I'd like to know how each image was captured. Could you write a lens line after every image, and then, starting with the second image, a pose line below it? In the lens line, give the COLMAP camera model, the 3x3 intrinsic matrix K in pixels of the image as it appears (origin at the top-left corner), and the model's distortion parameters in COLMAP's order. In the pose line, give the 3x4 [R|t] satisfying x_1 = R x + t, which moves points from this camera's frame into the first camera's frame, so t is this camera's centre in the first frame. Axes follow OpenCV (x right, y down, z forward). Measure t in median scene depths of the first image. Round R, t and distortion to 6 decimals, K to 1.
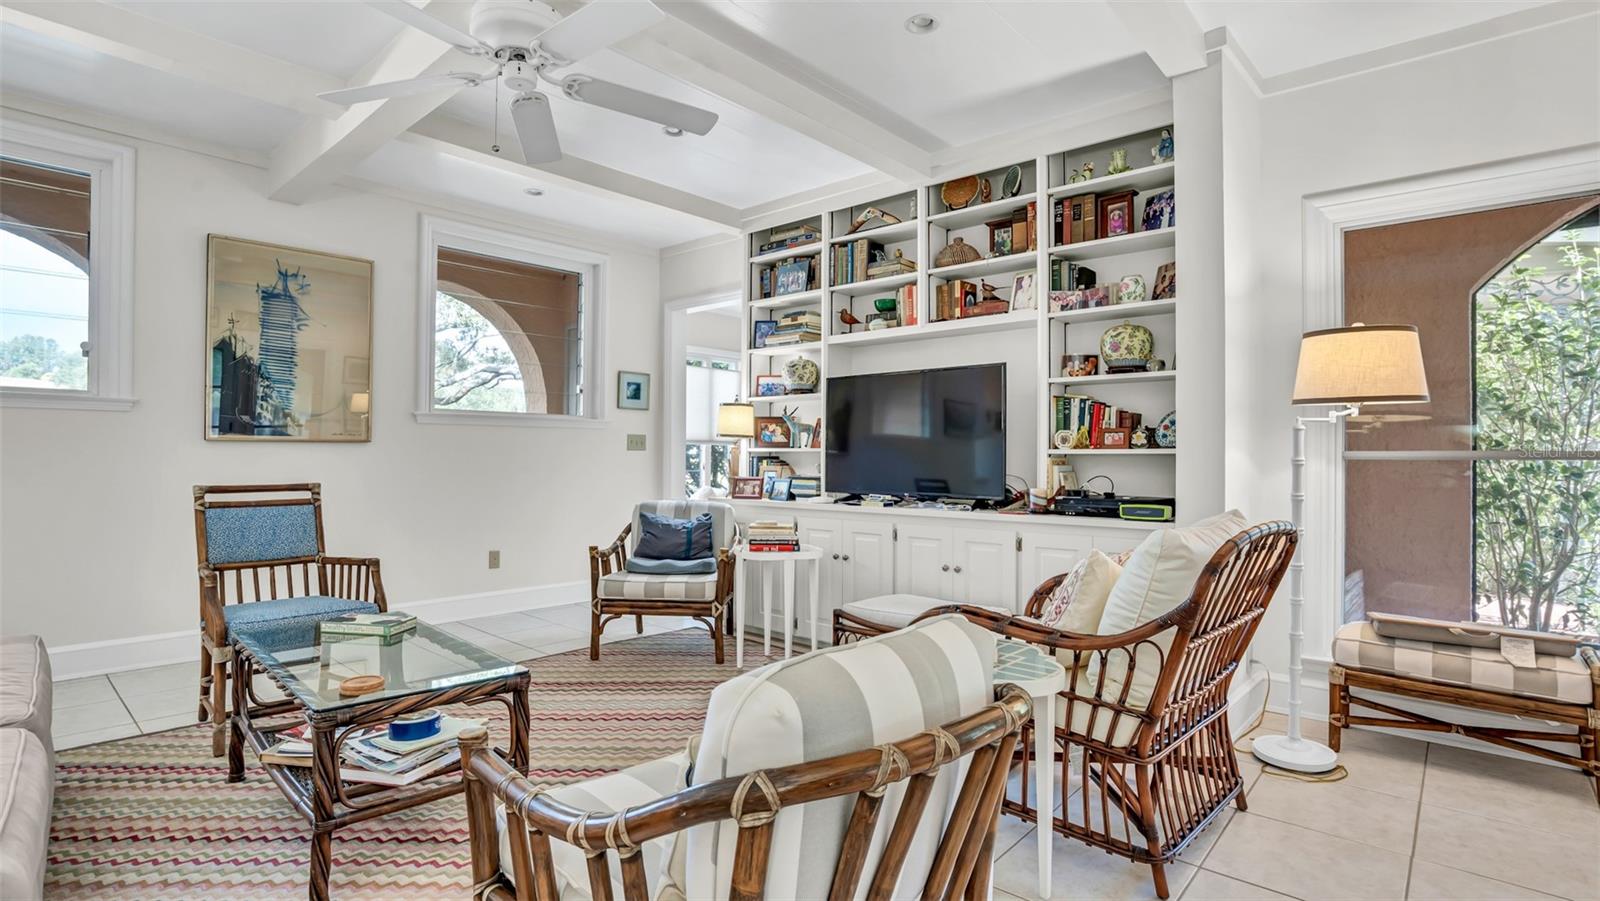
lens RADIAL K [[783.0, 0, 790.2], [0, 783.0, 447.3], [0, 0, 1]] dist [-0.041902, 0.017007]
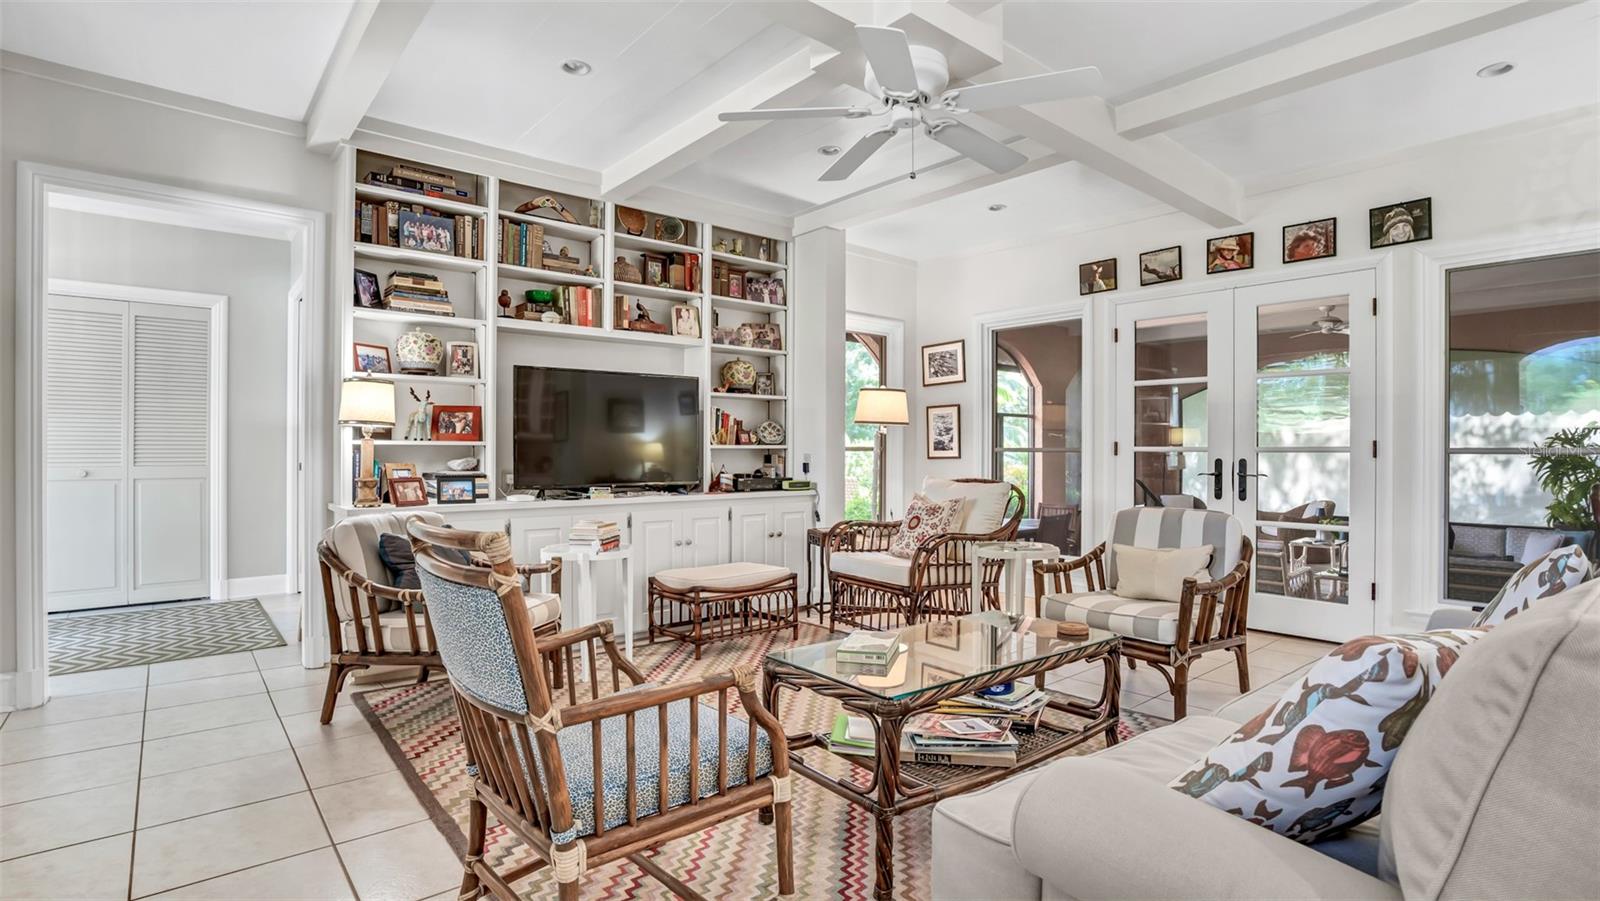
lens RADIAL K [[783.0, 0, 801.5], [0, 783.0, 451.4], [0, 0, 1]] dist [-0.041902, 0.017007]
pose [[0.131807, -0.004508, 0.991265, -0.889242], [-0.010405, 0.999928, 0.005931, 0.002954], [-0.991221, -0.011096, 0.131751, 0.603367]]
